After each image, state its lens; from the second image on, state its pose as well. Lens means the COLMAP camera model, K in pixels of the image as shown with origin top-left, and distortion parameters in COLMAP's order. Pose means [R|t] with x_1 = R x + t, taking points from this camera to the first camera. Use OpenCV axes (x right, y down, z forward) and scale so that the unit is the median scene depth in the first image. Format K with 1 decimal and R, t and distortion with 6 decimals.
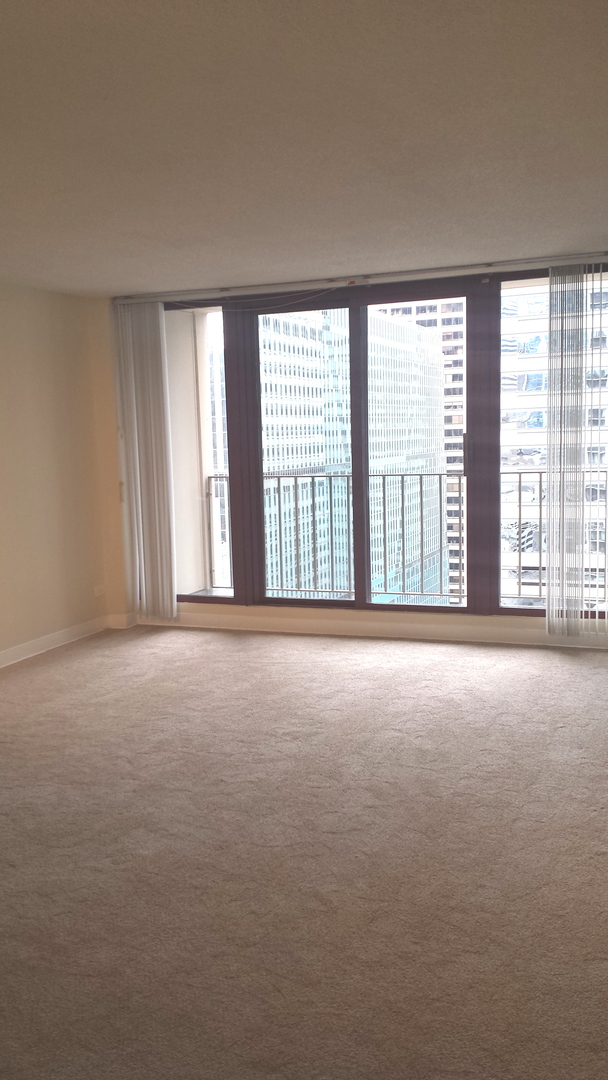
lens RADIAL K [[1001.2, 0, 303.4], [0, 1001.2, 555.6], [0, 0, 1]] dist [0.191179, -0.468114]
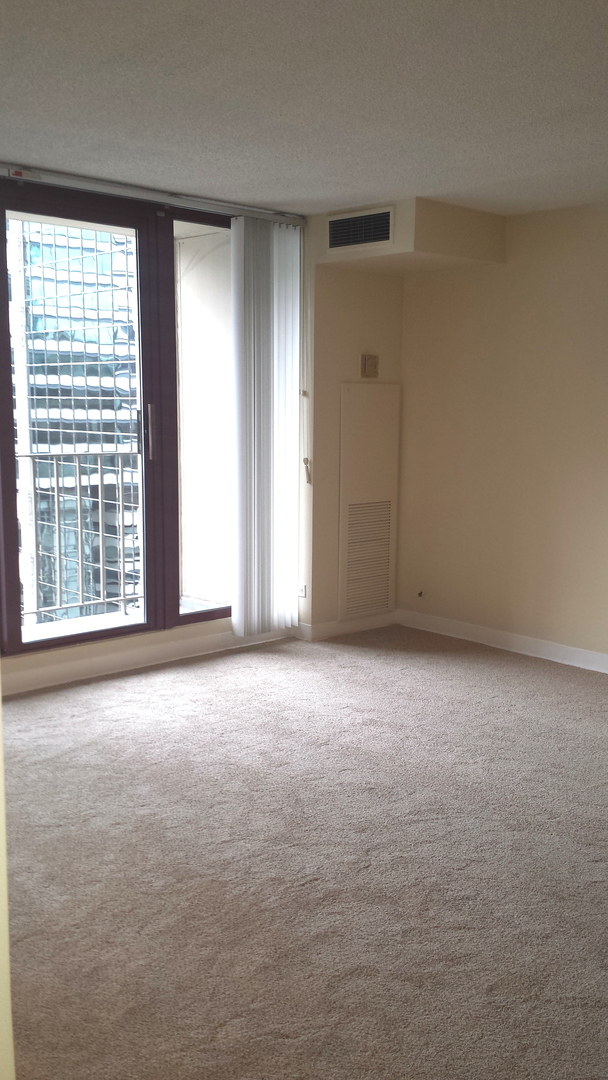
lens RADIAL K [[1001.2, 0, 303.4], [0, 1001.2, 555.6], [0, 0, 1]] dist [0.191179, -0.468114]
pose [[0.426193, -0.101118, 0.898963, -0.555380], [0.086476, 0.993736, 0.070780, -0.053259], [-0.900489, 0.047573, 0.432268, 0.603299]]
